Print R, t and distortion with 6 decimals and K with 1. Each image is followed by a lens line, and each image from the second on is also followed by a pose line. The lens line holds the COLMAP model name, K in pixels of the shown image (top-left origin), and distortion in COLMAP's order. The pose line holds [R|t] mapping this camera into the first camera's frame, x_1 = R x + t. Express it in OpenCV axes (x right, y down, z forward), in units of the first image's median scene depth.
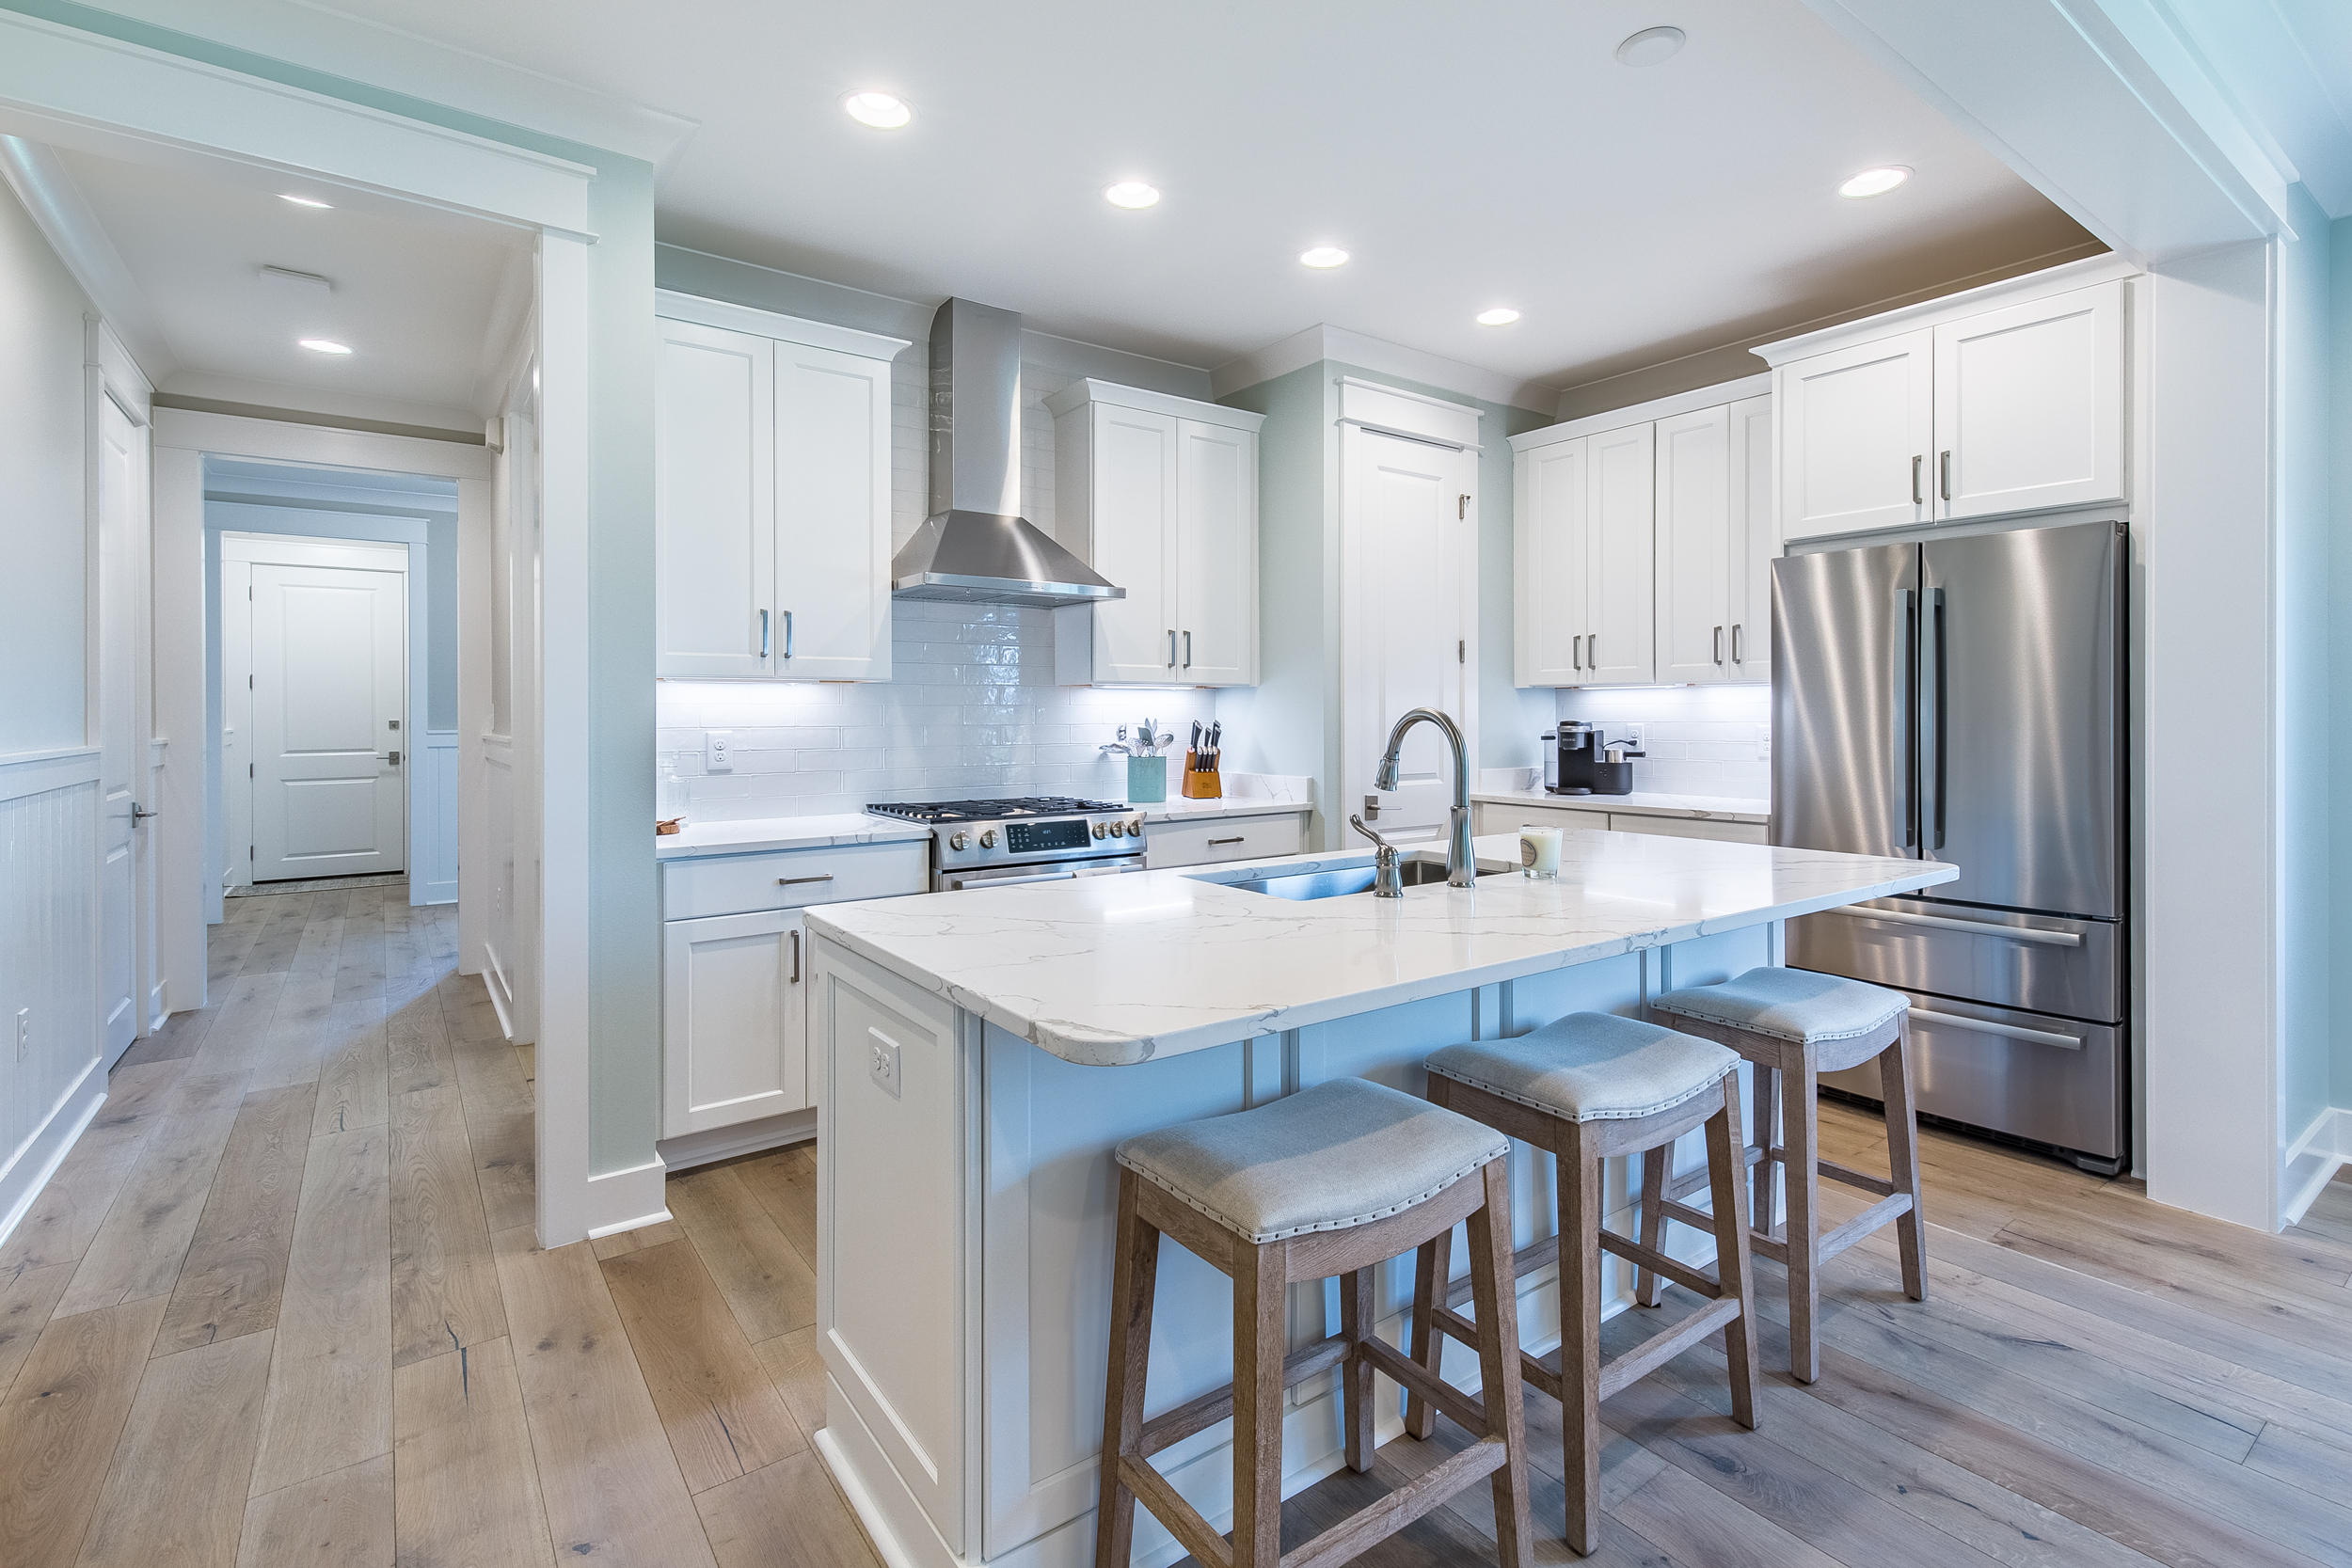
lens RADIAL K [[1072.6, 0, 1195.7], [0, 1072.6, 722.5], [0, 0, 1]] dist [0.010095, -0.002394]
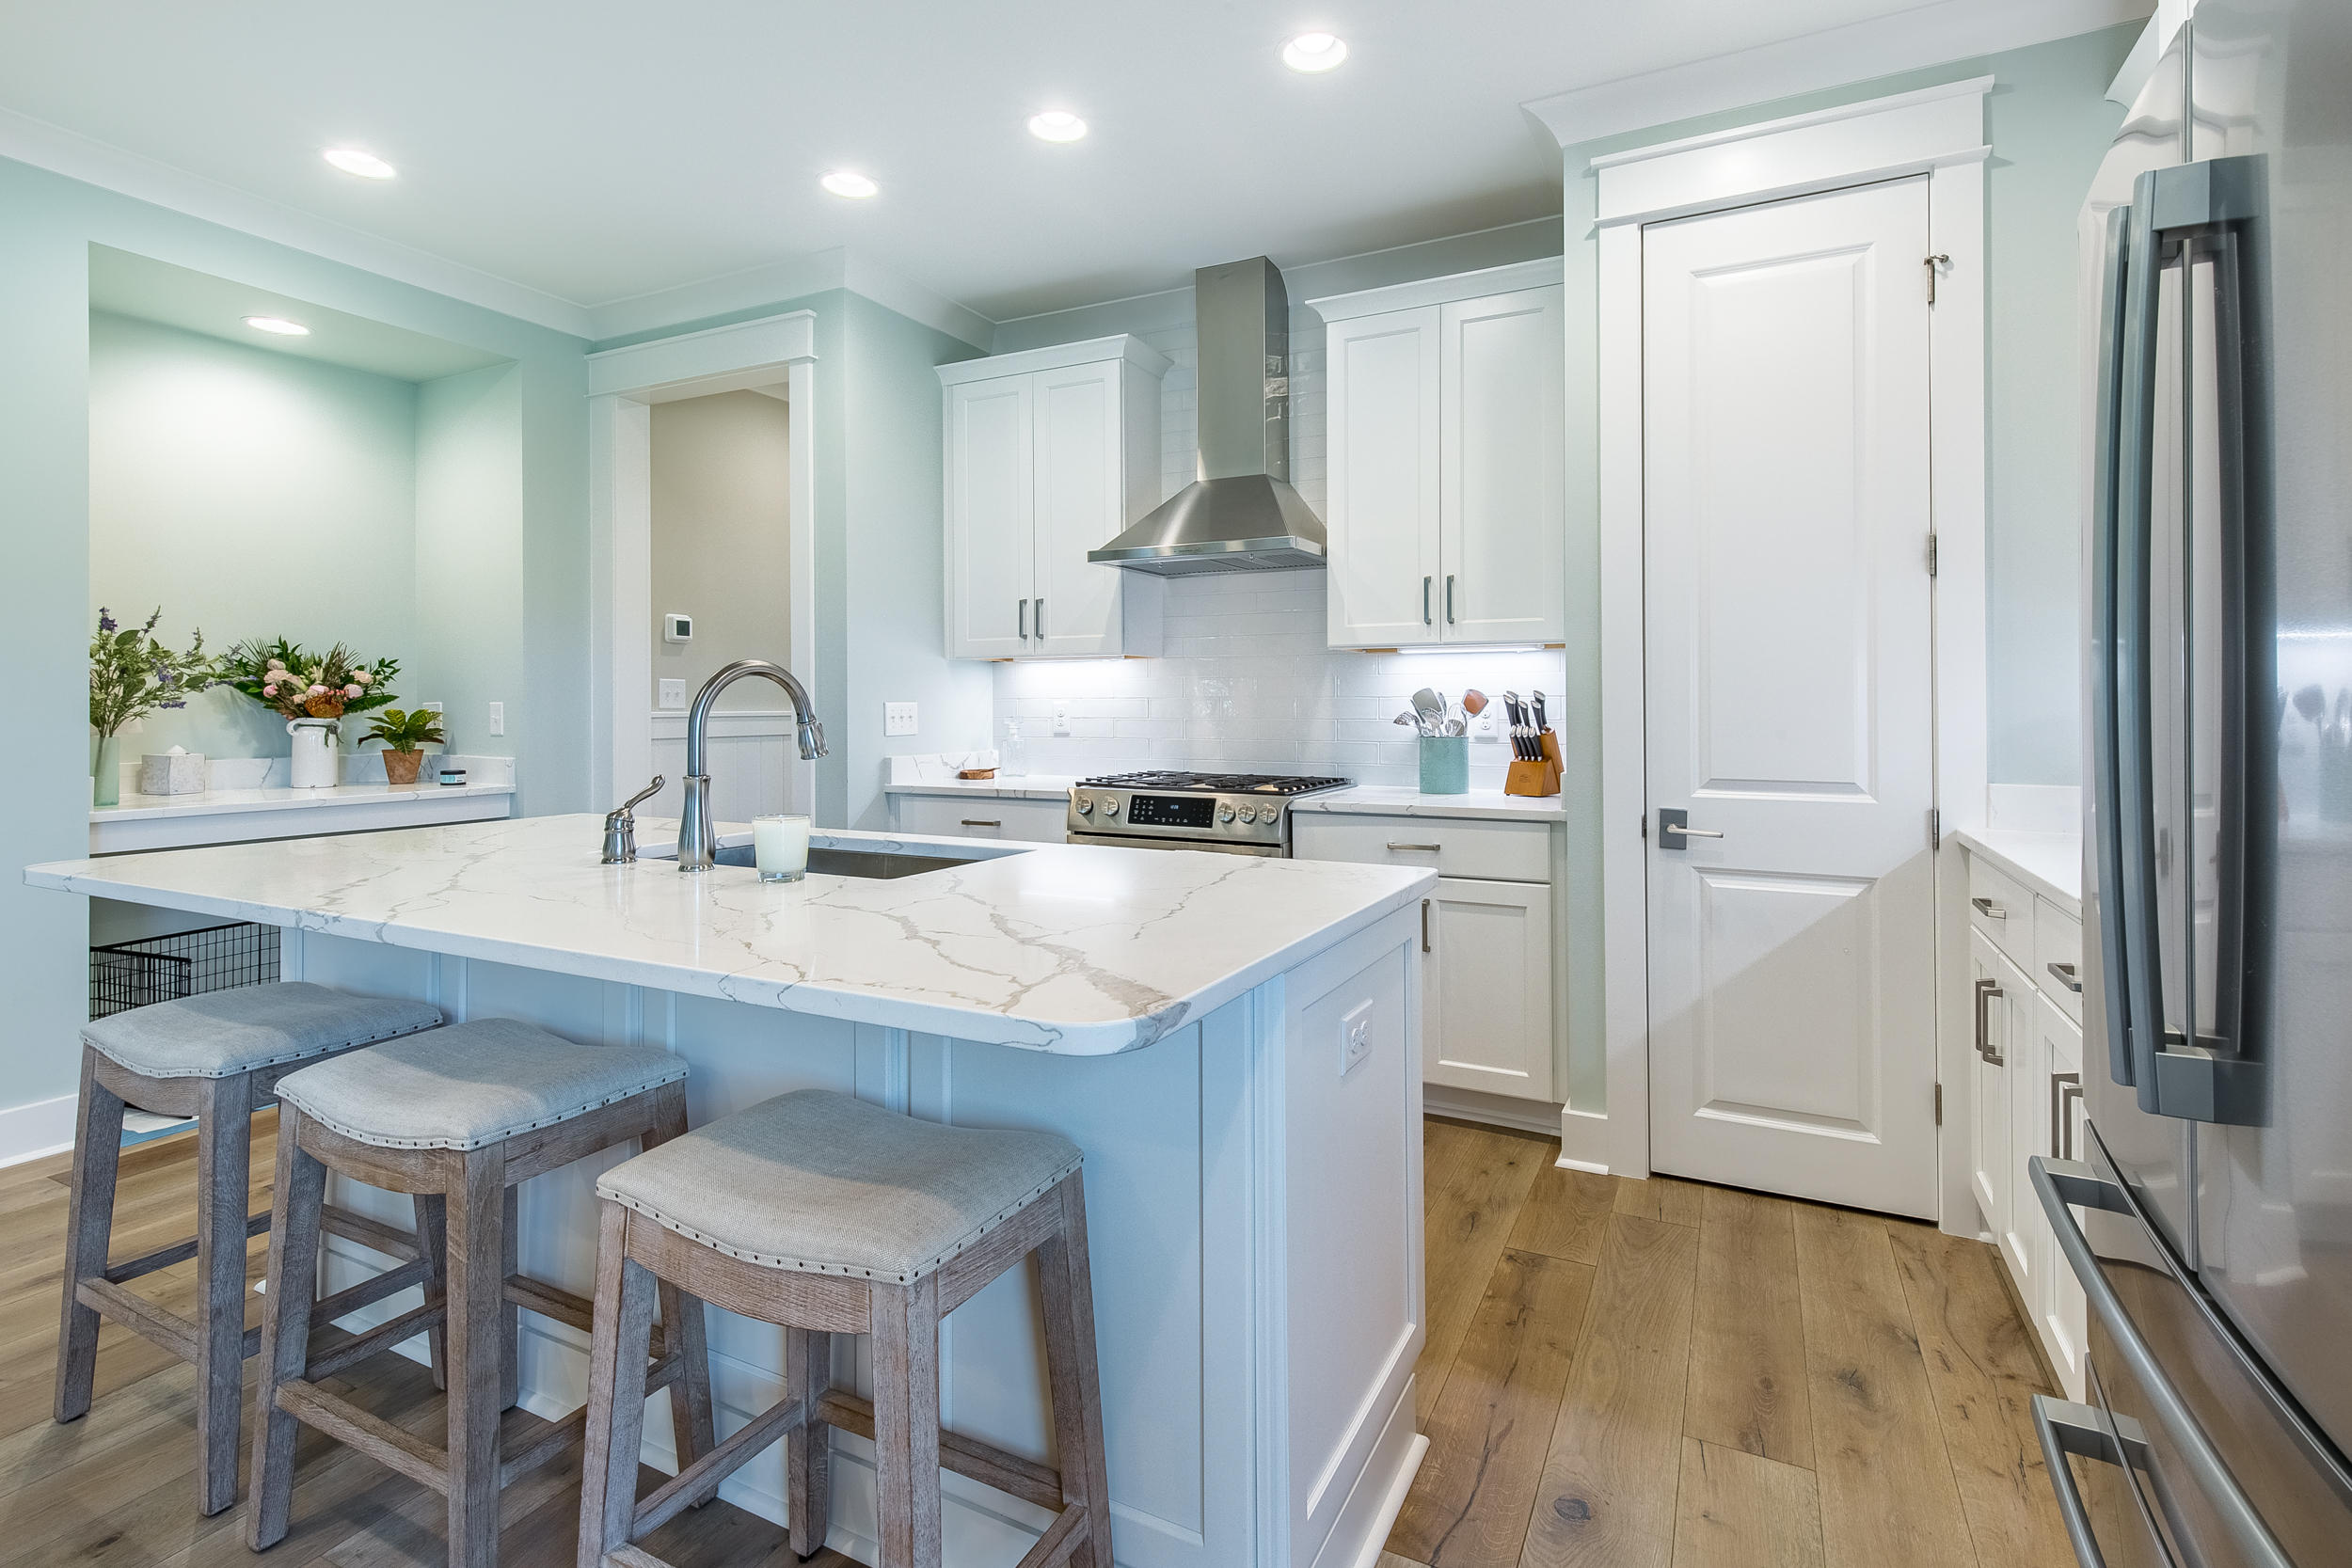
lens RADIAL K [[1072.6, 0, 1203.2], [0, 1072.6, 692.5], [0, 0, 1]] dist [0.010095, -0.002394]
pose [[0.461765, -0.007944, -0.886967, 0.609602], [-0.005111, 0.999919, -0.011617, 0.009720], [0.886988, 0.009898, 0.461687, 0.494746]]
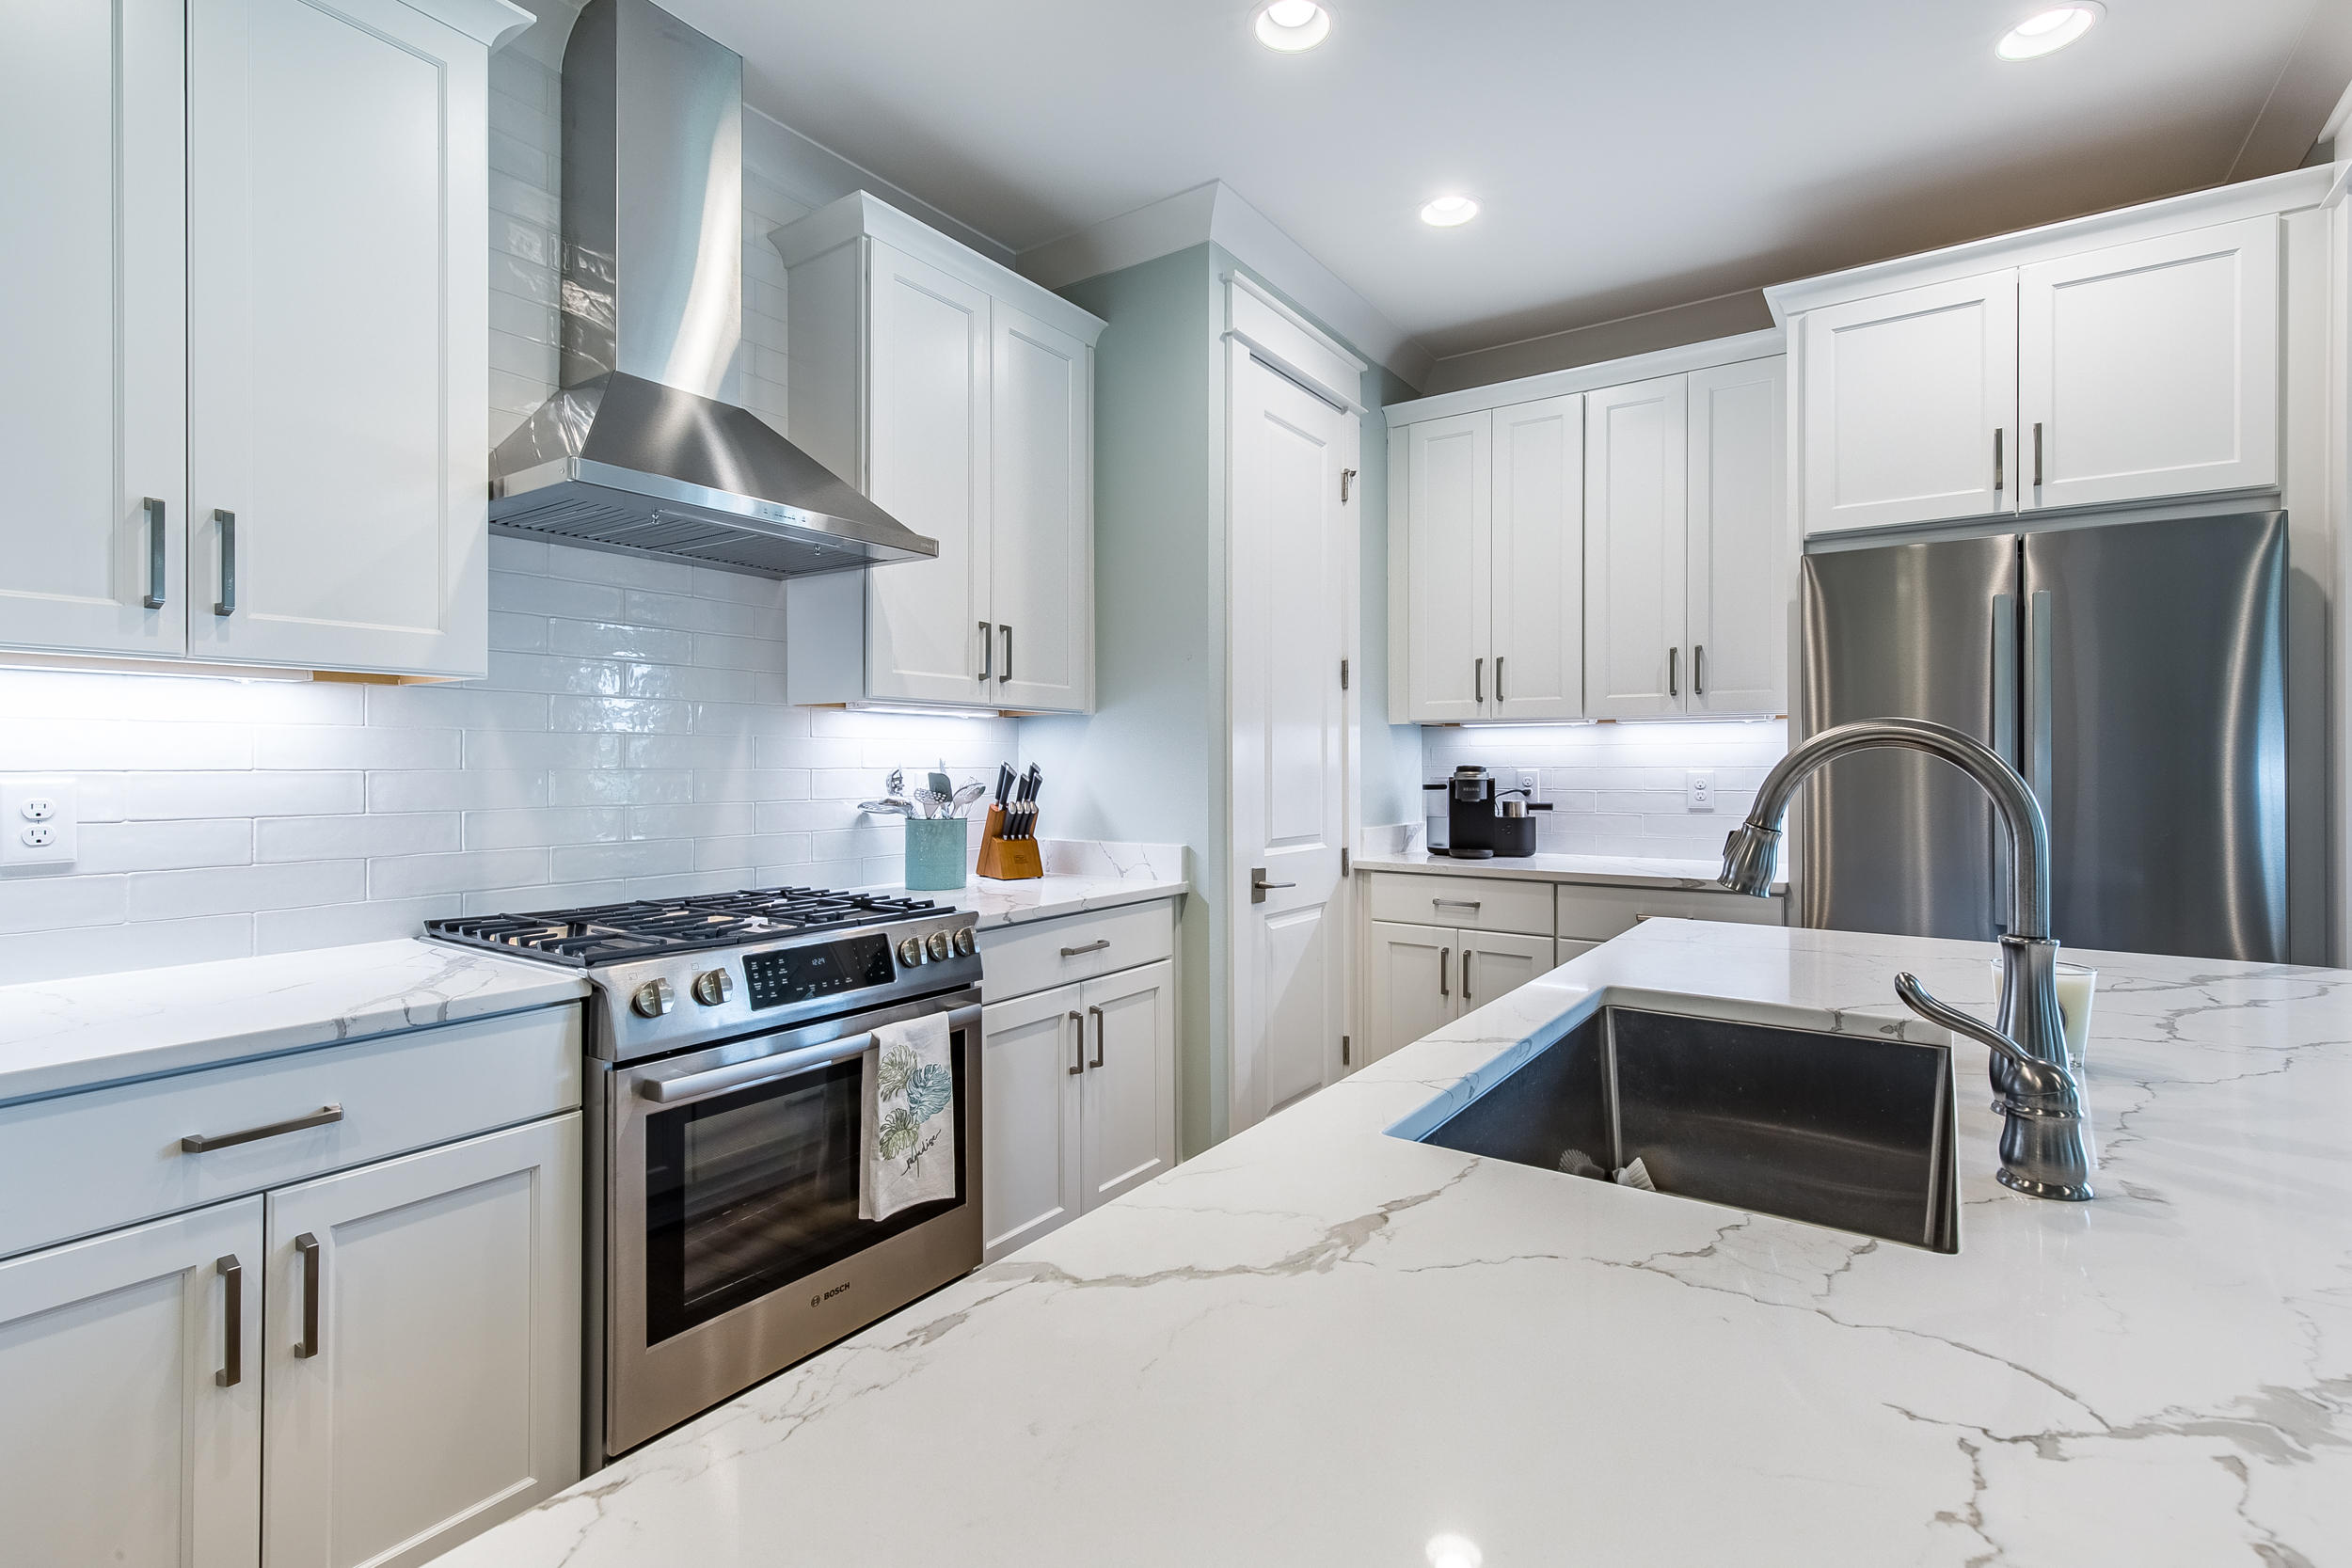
lens RADIAL K [[1072.6, 0, 1197.7], [0, 1072.6, 762.0], [0, 0, 1]] dist [0.010095, -0.002394]
pose [[0.942390, 0.003210, 0.334500, -0.118653], [0.000220, 0.999948, -0.010216, 0.004565], [-0.334515, 0.009701, 0.942340, 0.353819]]
